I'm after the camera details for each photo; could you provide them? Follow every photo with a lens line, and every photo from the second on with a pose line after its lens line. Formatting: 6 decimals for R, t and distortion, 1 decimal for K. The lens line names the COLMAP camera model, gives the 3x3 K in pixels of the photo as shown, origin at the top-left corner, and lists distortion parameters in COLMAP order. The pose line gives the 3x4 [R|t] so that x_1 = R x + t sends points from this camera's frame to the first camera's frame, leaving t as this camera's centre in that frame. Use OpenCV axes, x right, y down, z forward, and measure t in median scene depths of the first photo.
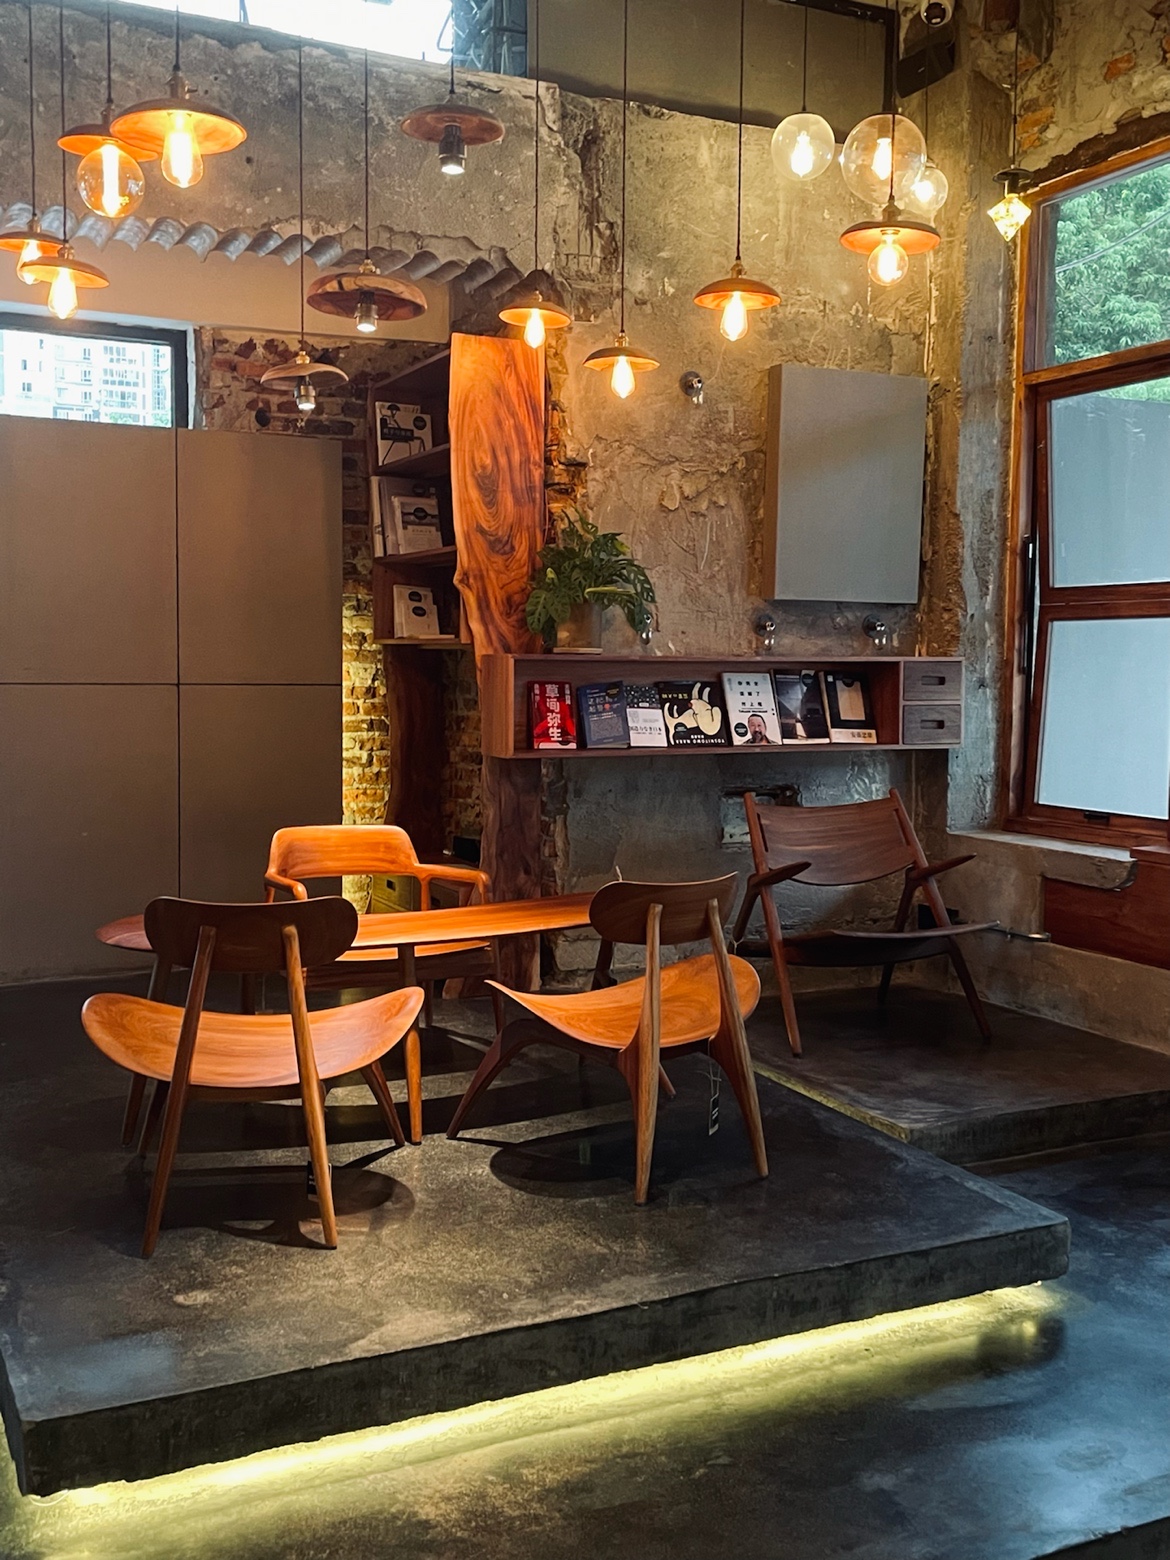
lens RADIAL K [[1613.2, 0, 589.0], [0, 1613.2, 780.4], [0, 0, 1]] dist [0.031381, 0.000000]
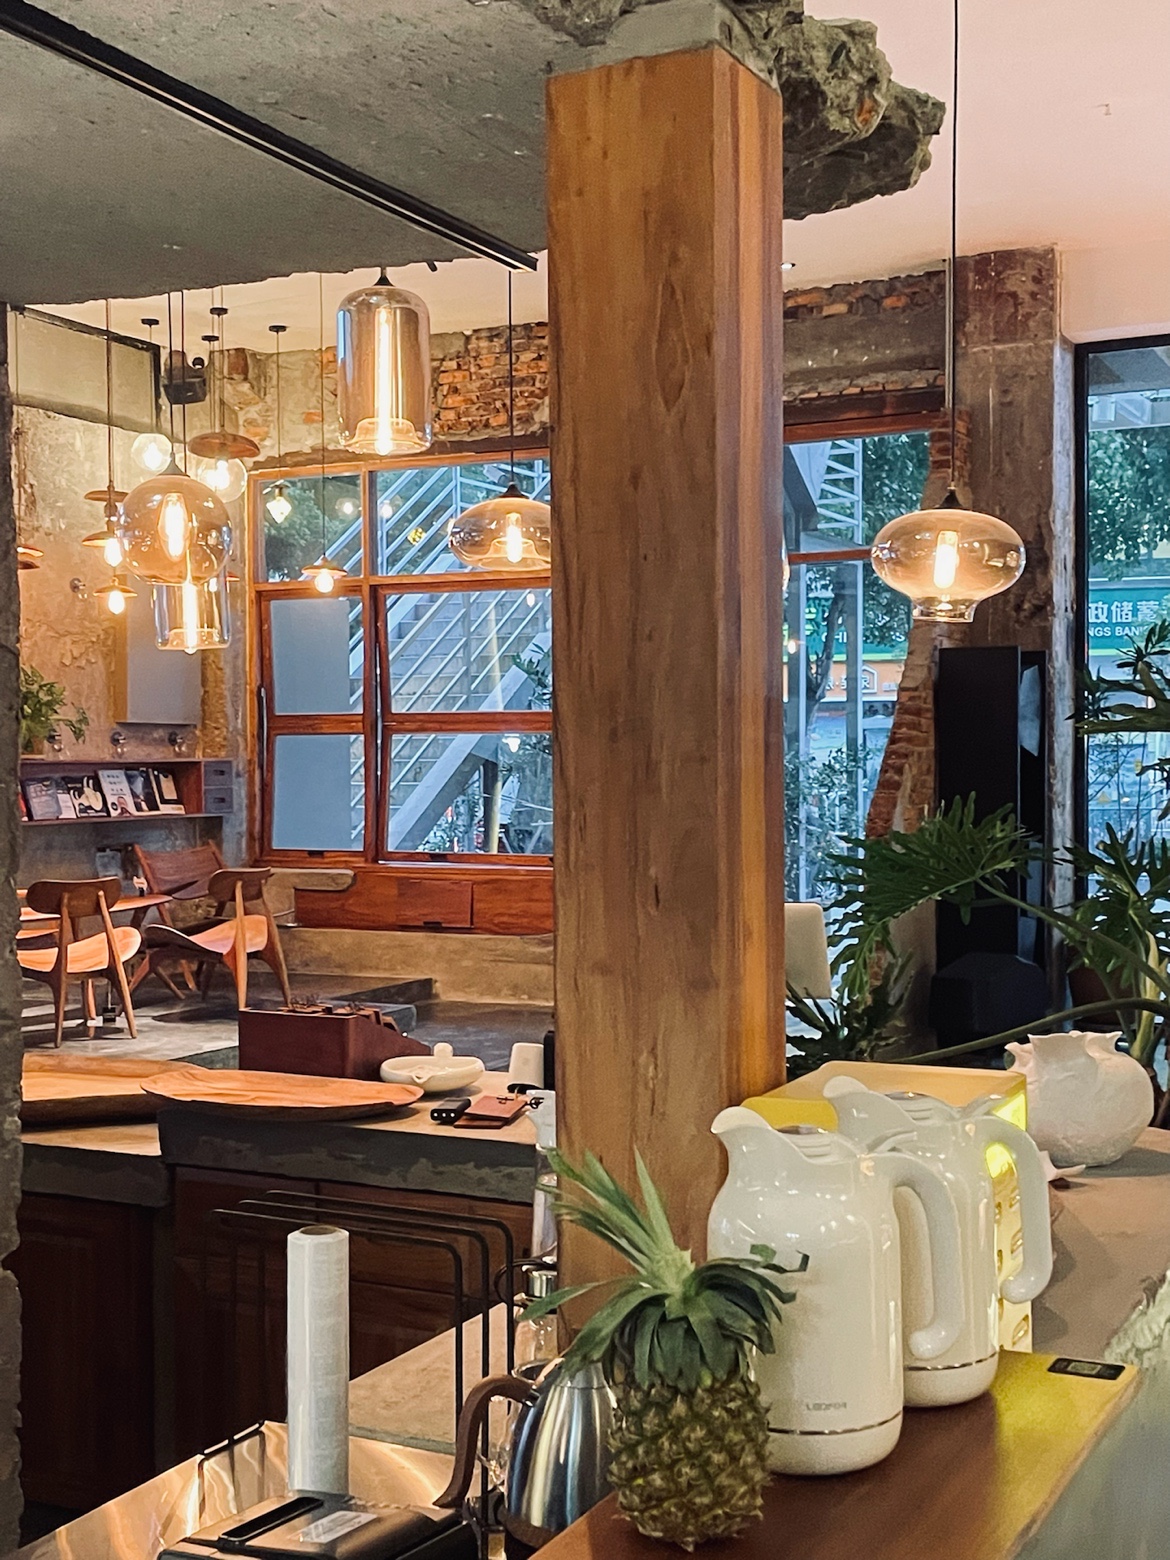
lens RADIAL K [[1911.5, 0, 585.2], [0, 1911.5, 778.9], [0, 0, 1]] dist [-0.014178, 0.000000]
pose [[0.803859, -0.017993, 0.594548, -0.627662], [0.052876, 0.997747, -0.041297, 0.041860], [-0.592465, 0.064634, 0.802999, -0.742946]]
